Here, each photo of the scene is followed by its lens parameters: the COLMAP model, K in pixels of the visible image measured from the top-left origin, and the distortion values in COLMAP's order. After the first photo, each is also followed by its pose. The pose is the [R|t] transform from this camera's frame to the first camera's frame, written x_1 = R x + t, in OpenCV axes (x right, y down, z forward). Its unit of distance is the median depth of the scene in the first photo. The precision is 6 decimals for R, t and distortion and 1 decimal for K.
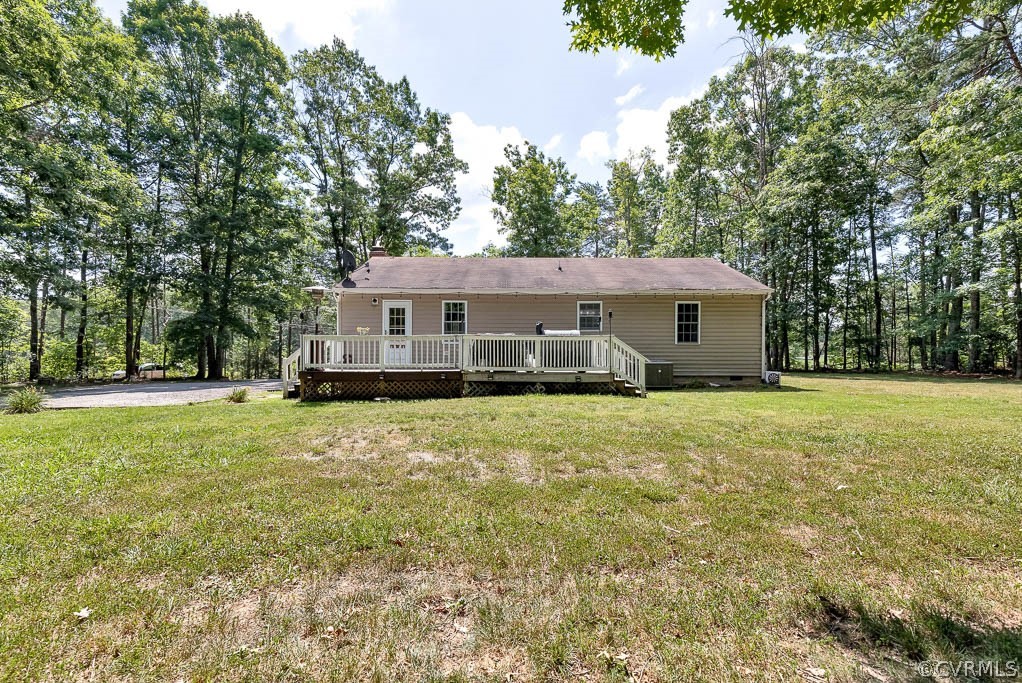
lens RADIAL K [[467.6, 0, 511.6], [0, 467.6, 349.8], [0, 0, 1]] dist [0.000767, -0.000167]
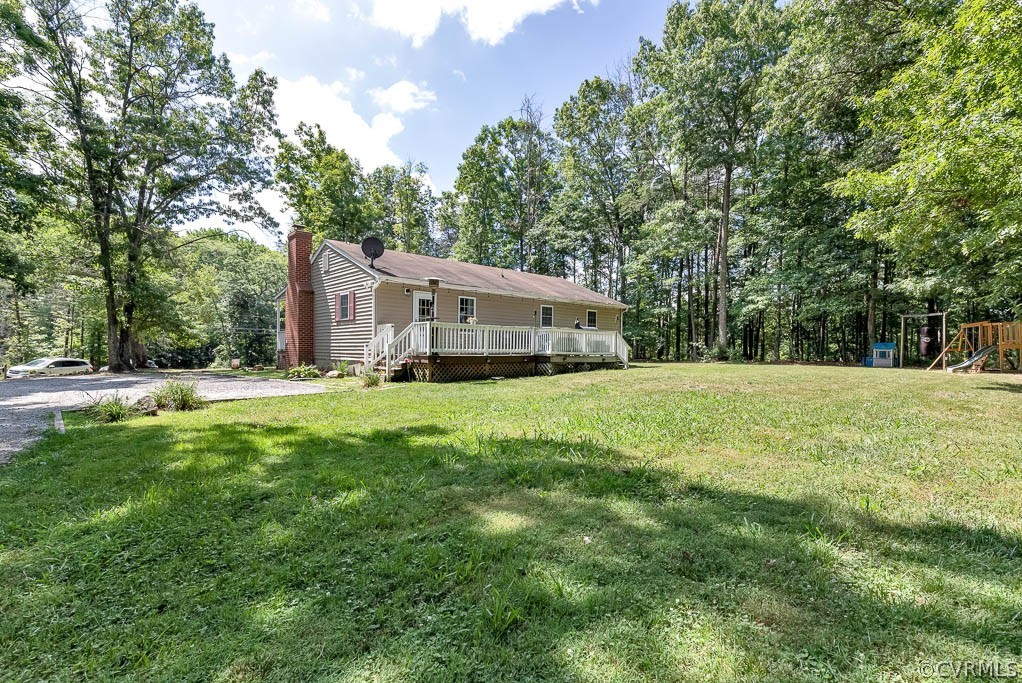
lens RADIAL K [[467.6, 0, 513.4], [0, 467.6, 345.0], [0, 0, 1]] dist [0.000767, -0.000167]
pose [[0.746494, 0.013224, 0.665261, -0.811112], [-0.009897, 0.999913, -0.008770, 0.023532], [-0.665319, -0.000037, 0.746560, 0.058461]]
